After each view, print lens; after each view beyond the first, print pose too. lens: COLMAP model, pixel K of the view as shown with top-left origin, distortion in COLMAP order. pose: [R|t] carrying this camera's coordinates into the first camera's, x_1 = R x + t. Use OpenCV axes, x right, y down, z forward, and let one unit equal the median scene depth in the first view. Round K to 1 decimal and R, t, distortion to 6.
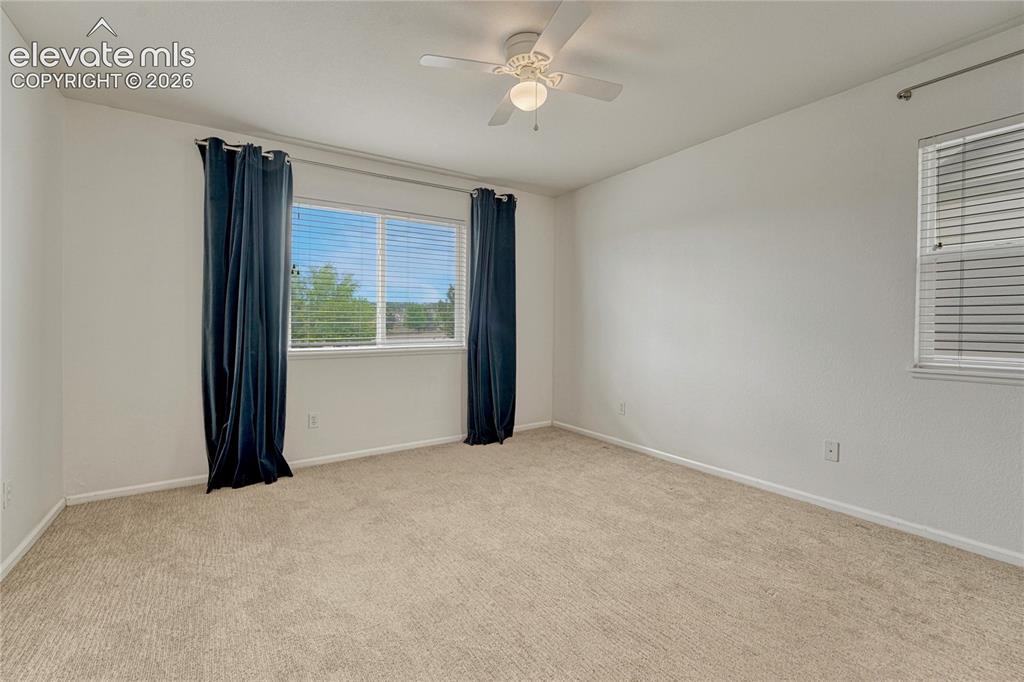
lens RADIAL K [[435.6, 0, 521.0], [0, 435.6, 337.3], [0, 0, 1]] dist [0.002914, 0.001198]
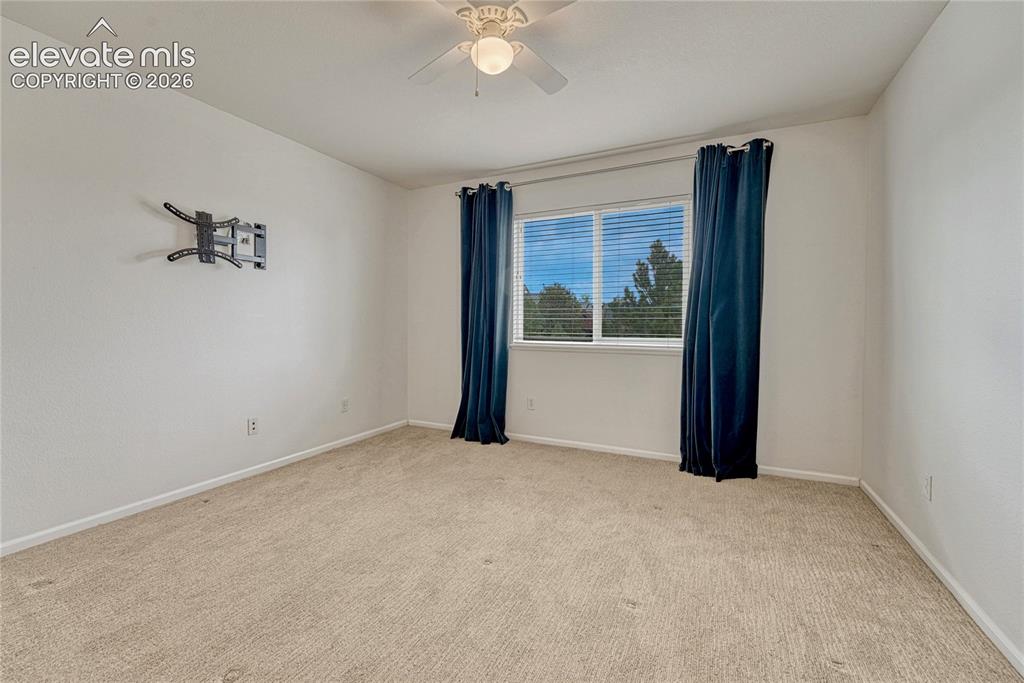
lens RADIAL K [[435.6, 0, 508.6], [0, 435.6, 332.0], [0, 0, 1]] dist [0.002914, 0.001198]
pose [[0.495405, 0.028506, -0.868194, 0.494969], [-0.026839, 0.999487, 0.017502, -0.018346], [0.868247, 0.014631, 0.495916, 0.365948]]
